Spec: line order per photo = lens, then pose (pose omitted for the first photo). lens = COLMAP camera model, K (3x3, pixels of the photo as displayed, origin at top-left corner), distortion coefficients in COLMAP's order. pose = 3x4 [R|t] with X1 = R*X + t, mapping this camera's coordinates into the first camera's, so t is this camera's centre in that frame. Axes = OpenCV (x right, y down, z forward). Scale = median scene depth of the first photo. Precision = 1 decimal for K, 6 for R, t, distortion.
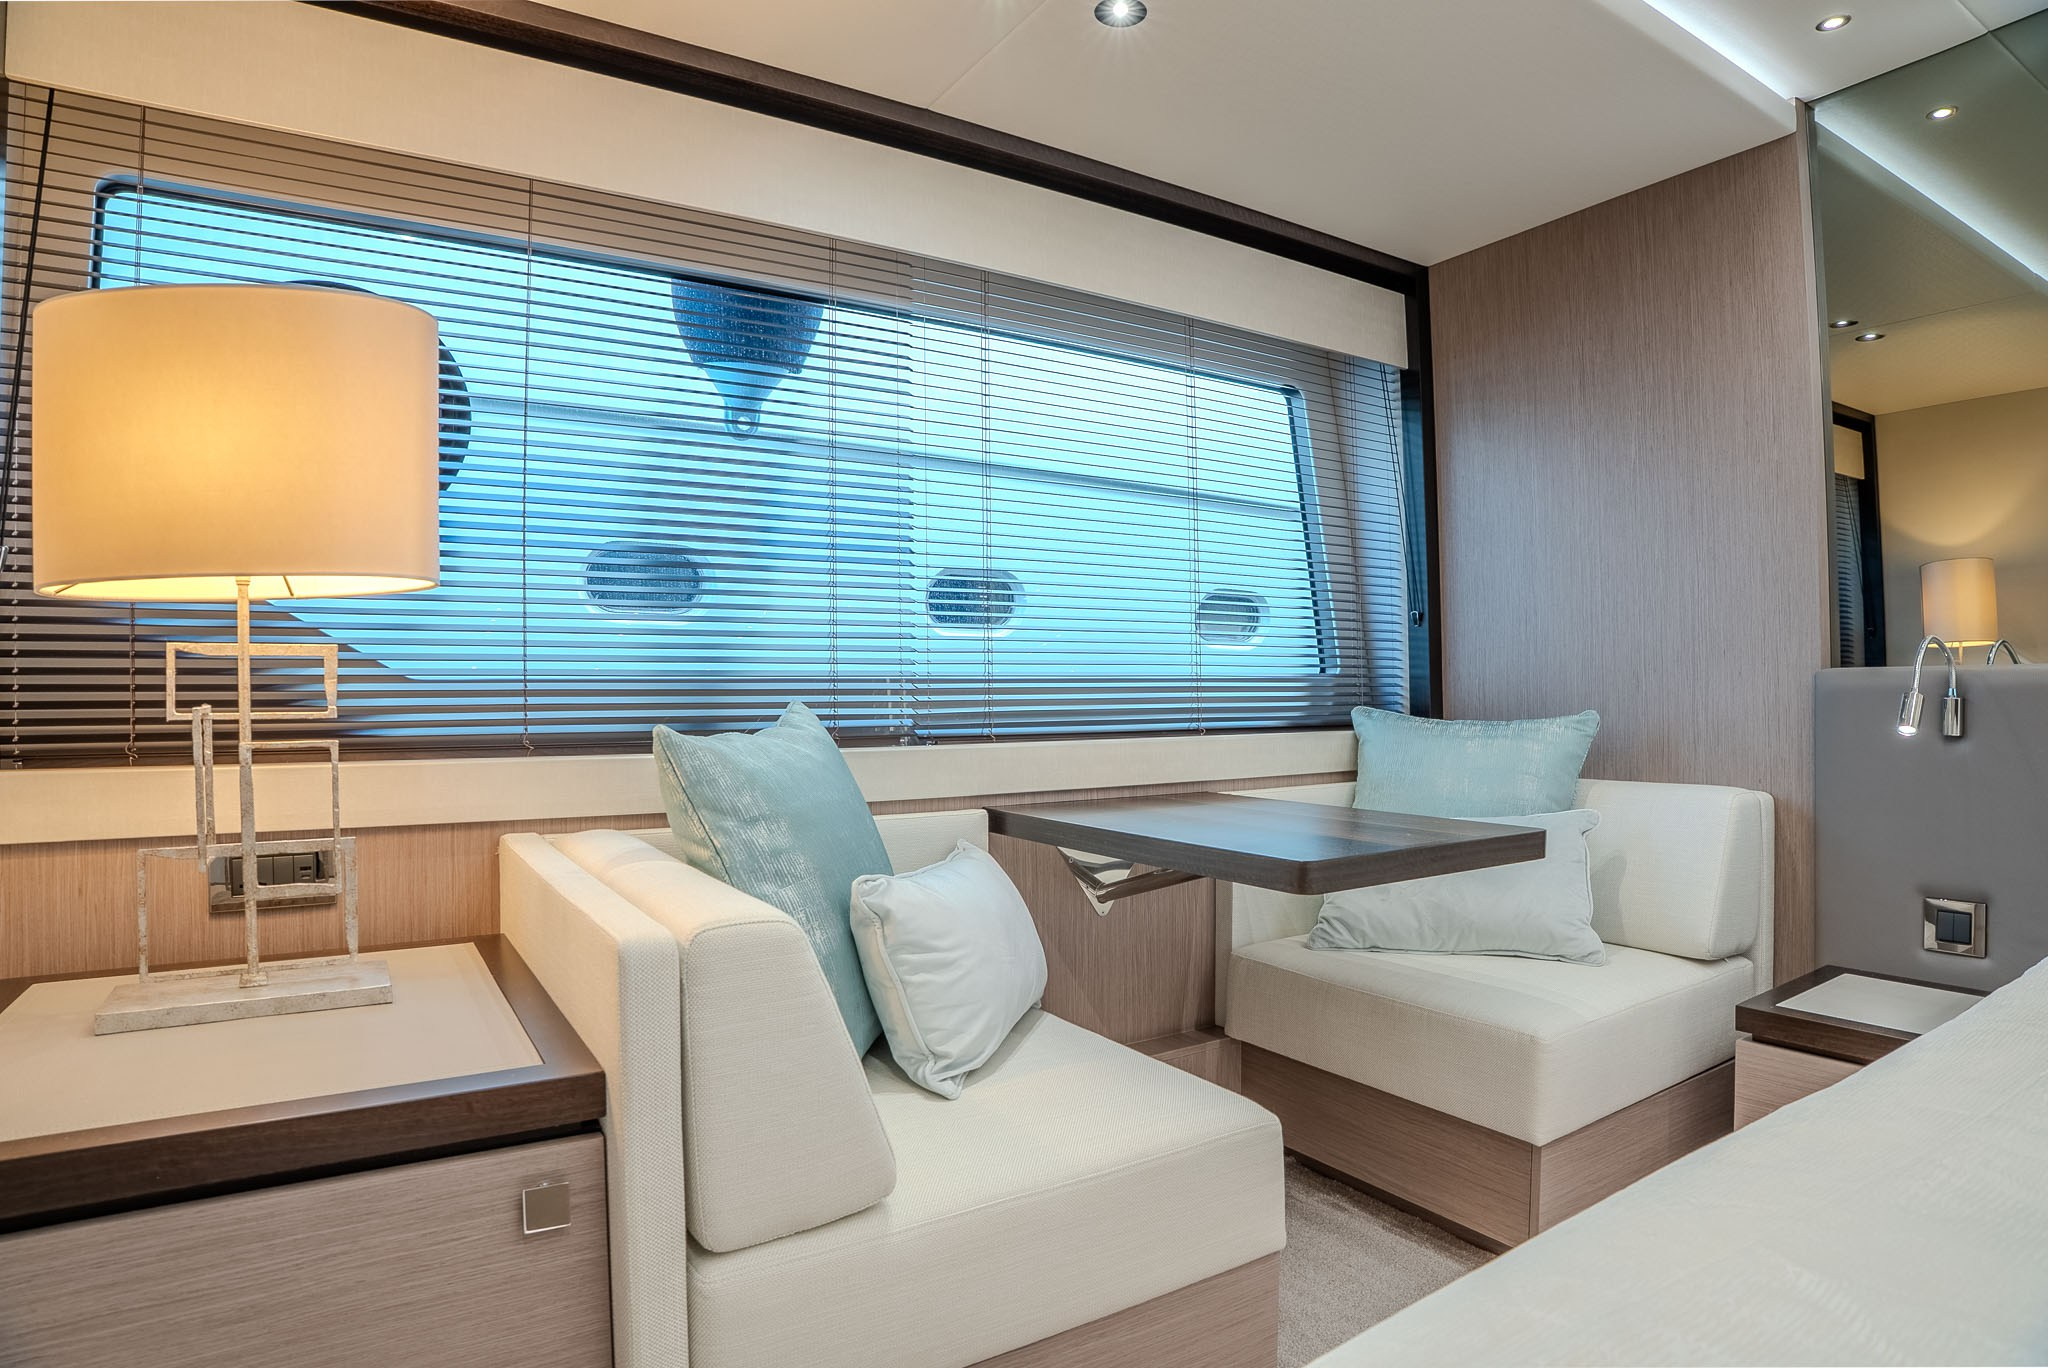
lens RADIAL K [[1178.8, 0, 1049.4], [0, 1178.8, 682.6], [0, 0, 1]] dist [-0.088224, 0.001662]
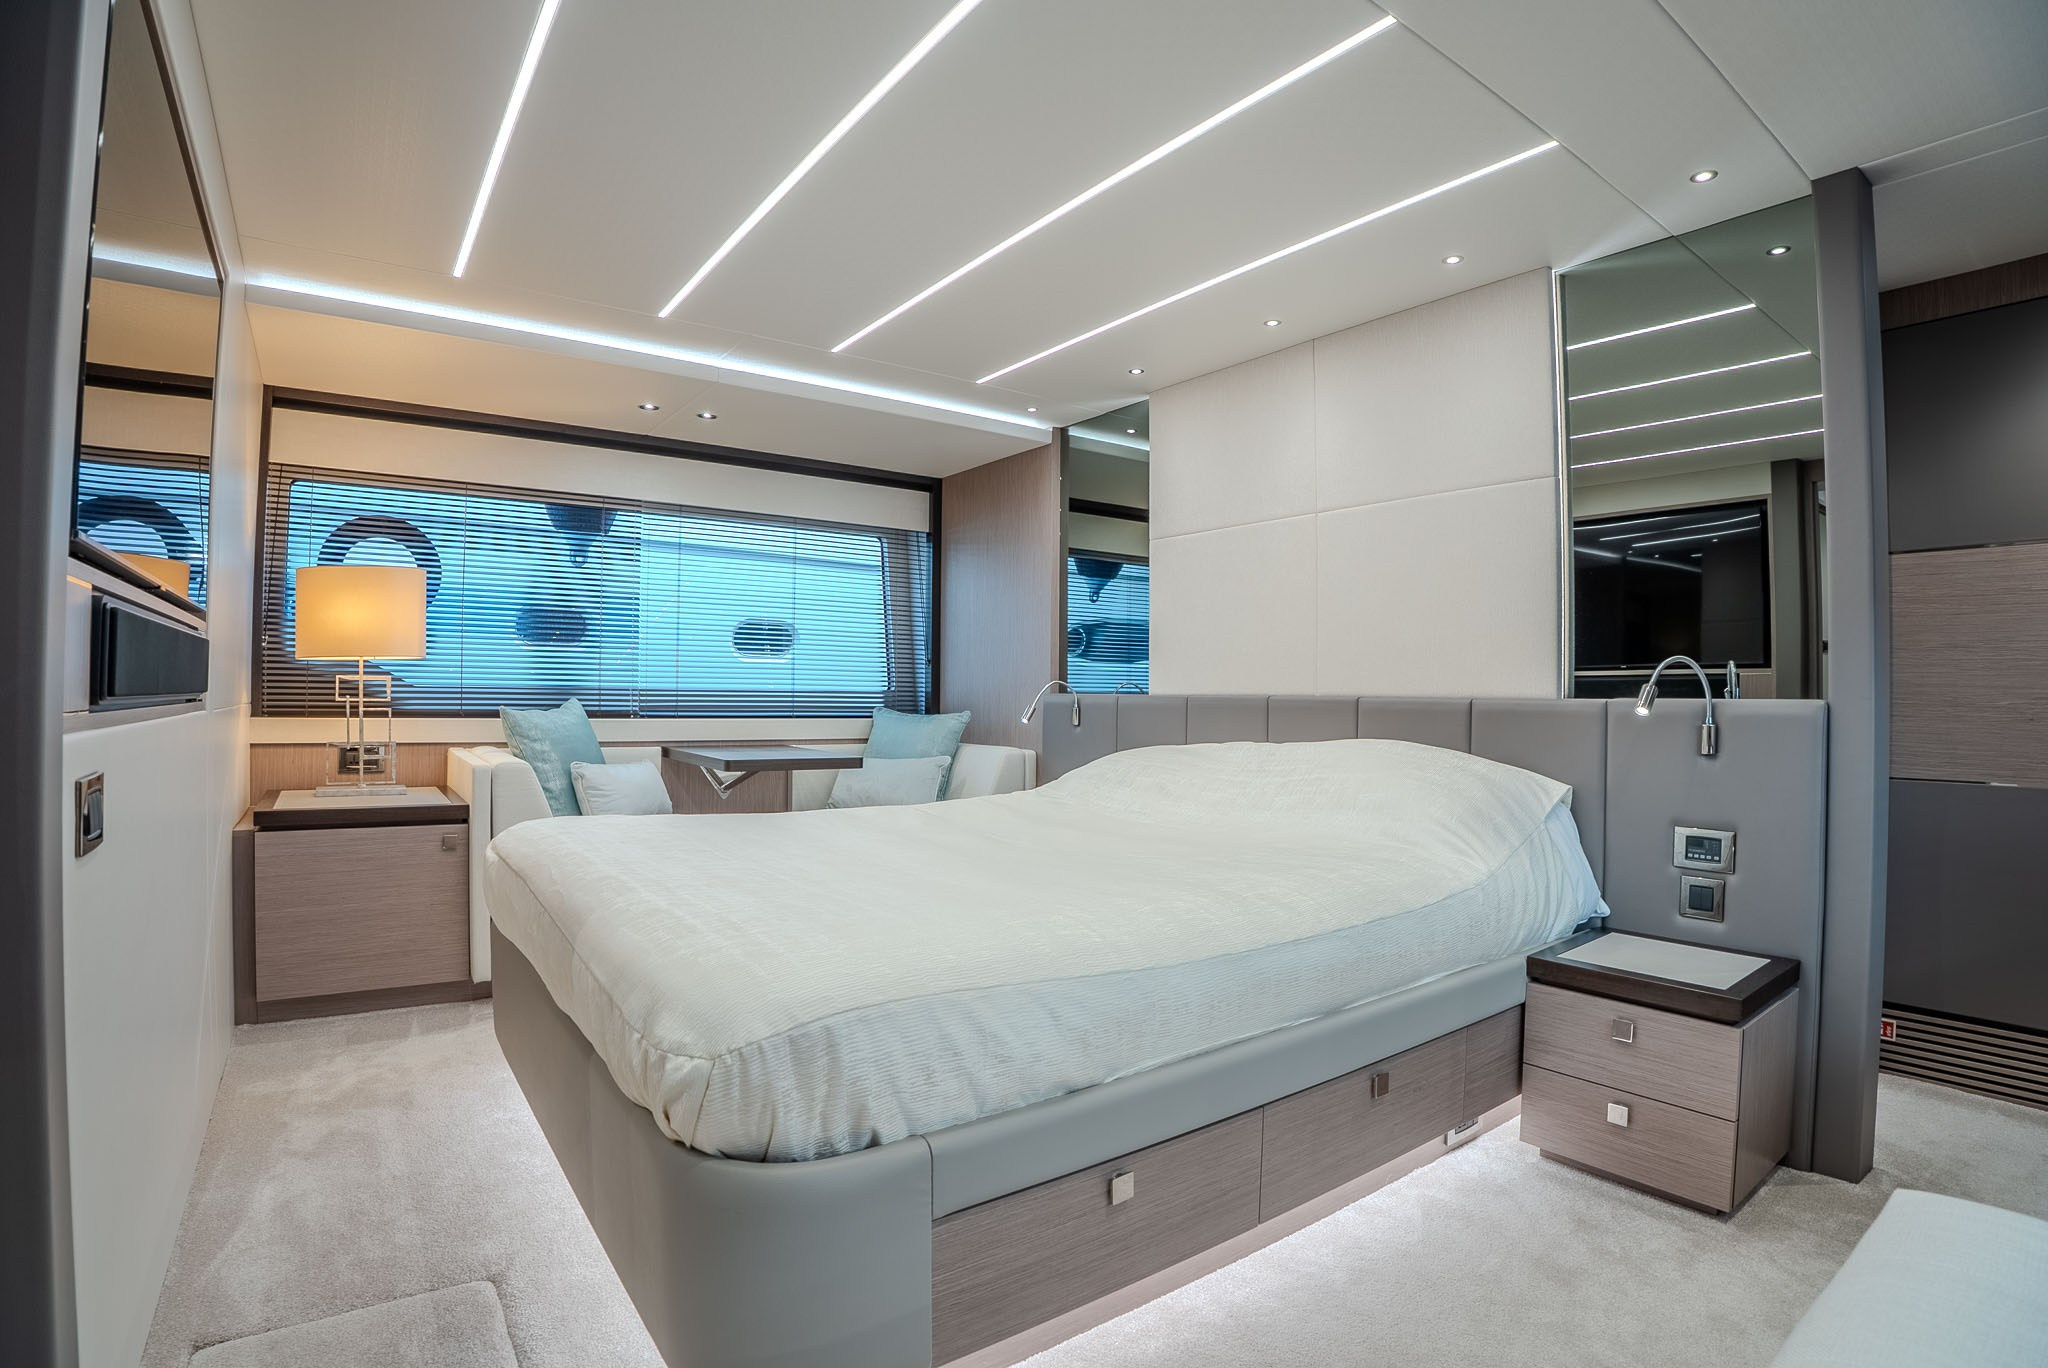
lens RADIAL K [[1005.4, 0, 1024.0], [0, 1005.4, 684.0], [0, 0, 1]] dist [-0.130605, 0.034948]
pose [[0.997941, 0.019967, 0.060951, 0.723269], [-0.019701, 0.999794, -0.004964, -0.027720], [-0.061037, 0.003753, 0.998128, -1.317222]]
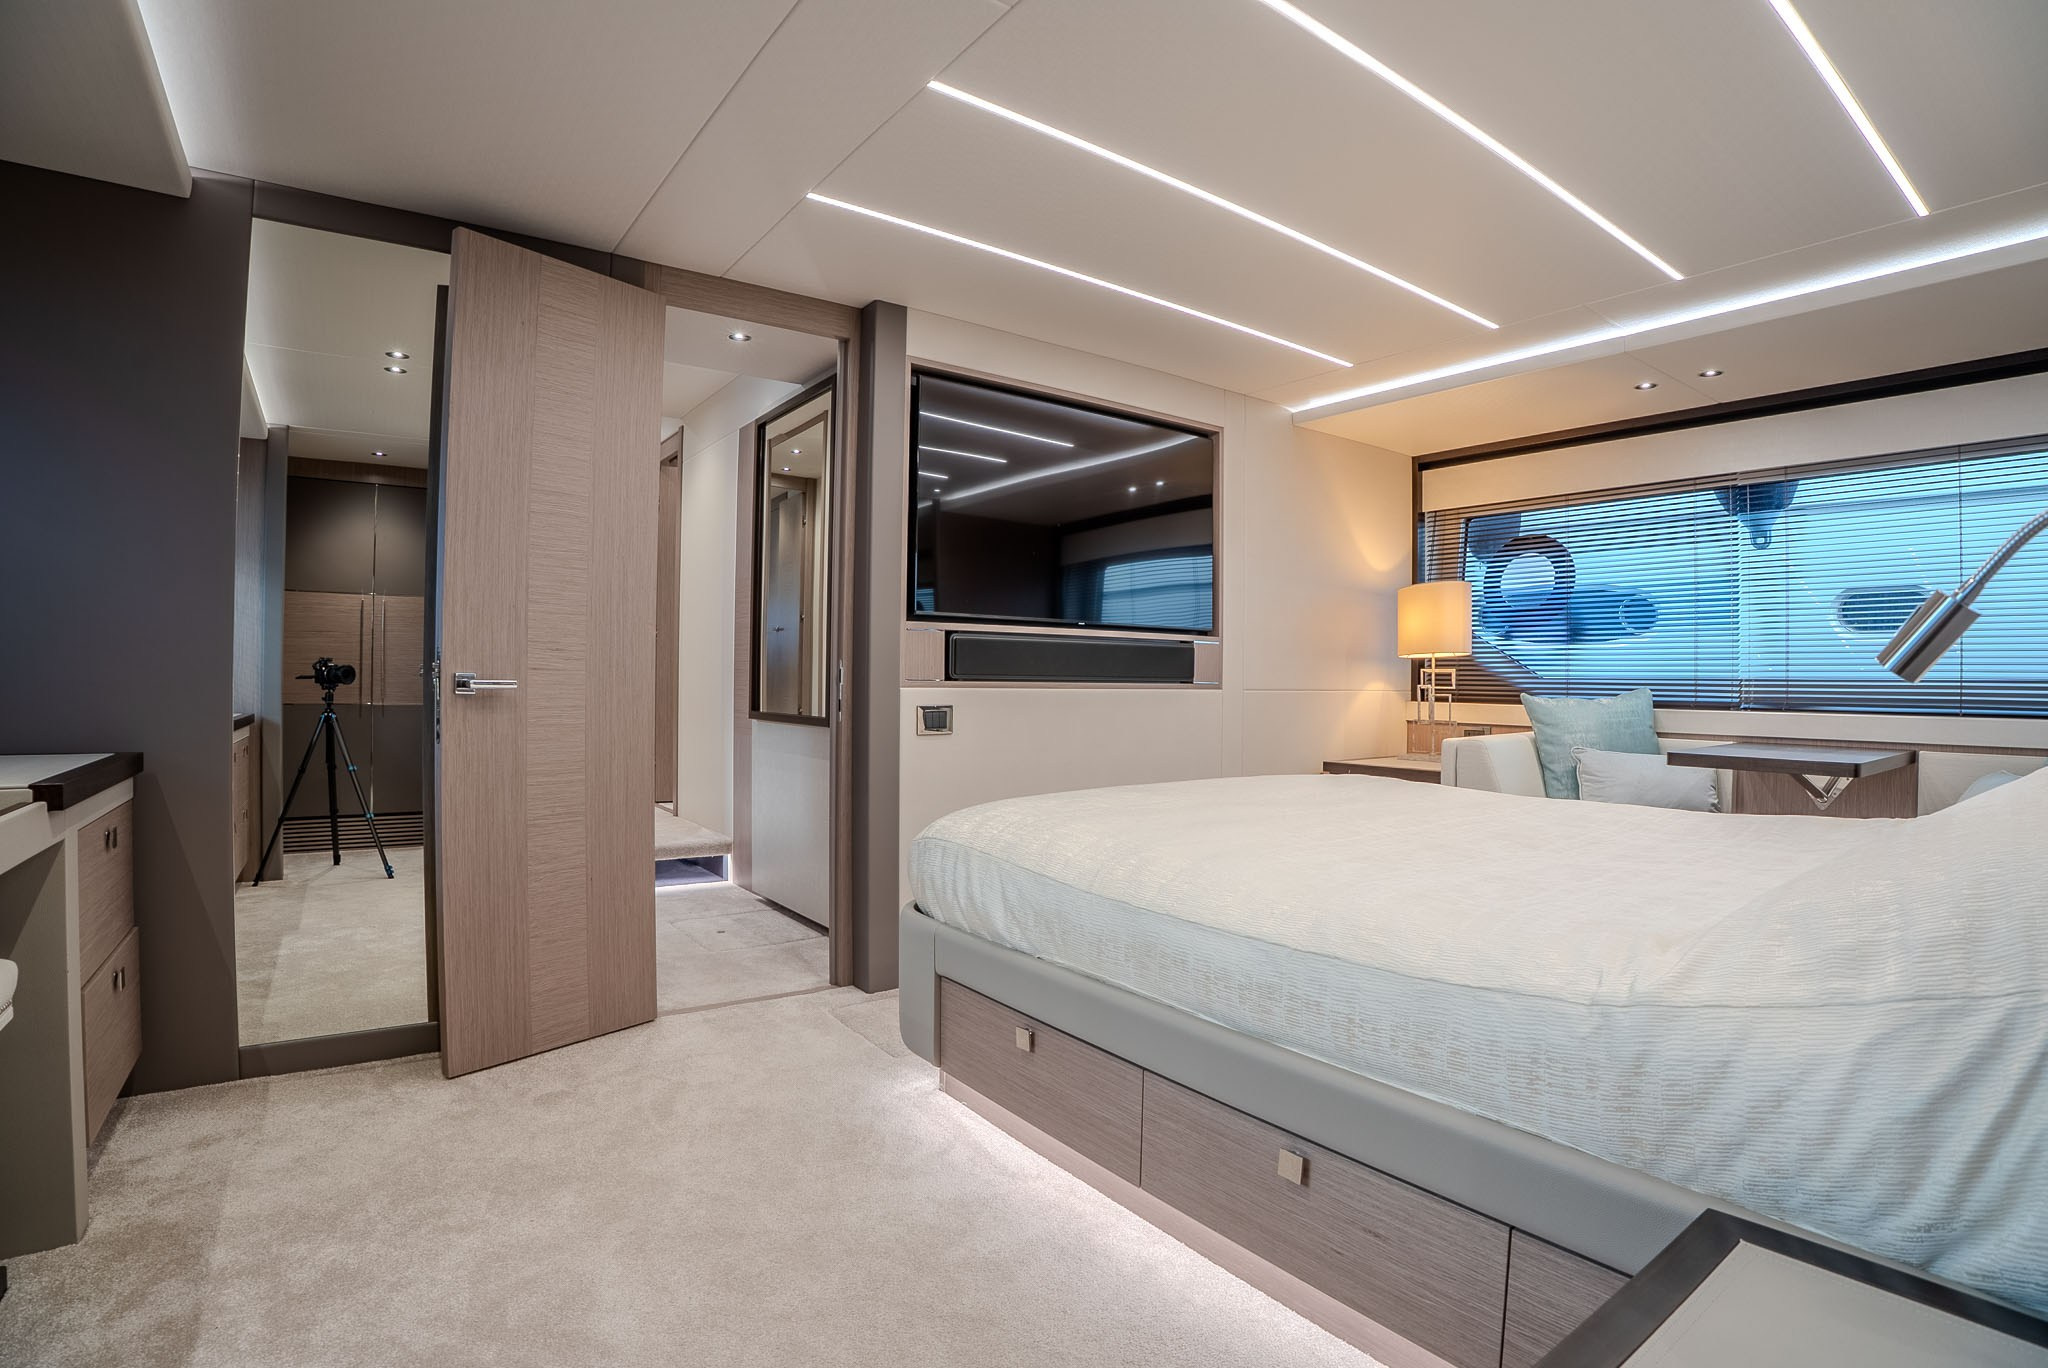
lens RADIAL K [[992.0, 0, 1024.0], [0, 992.0, 684.0], [0, 0, 1]] dist [-0.065655, -0.000219]
pose [[0.072483, 0.011359, -0.997305, 2.074267], [-0.002913, 0.999933, 0.011177, -0.014814], [0.997365, 0.002095, 0.072511, -0.511180]]
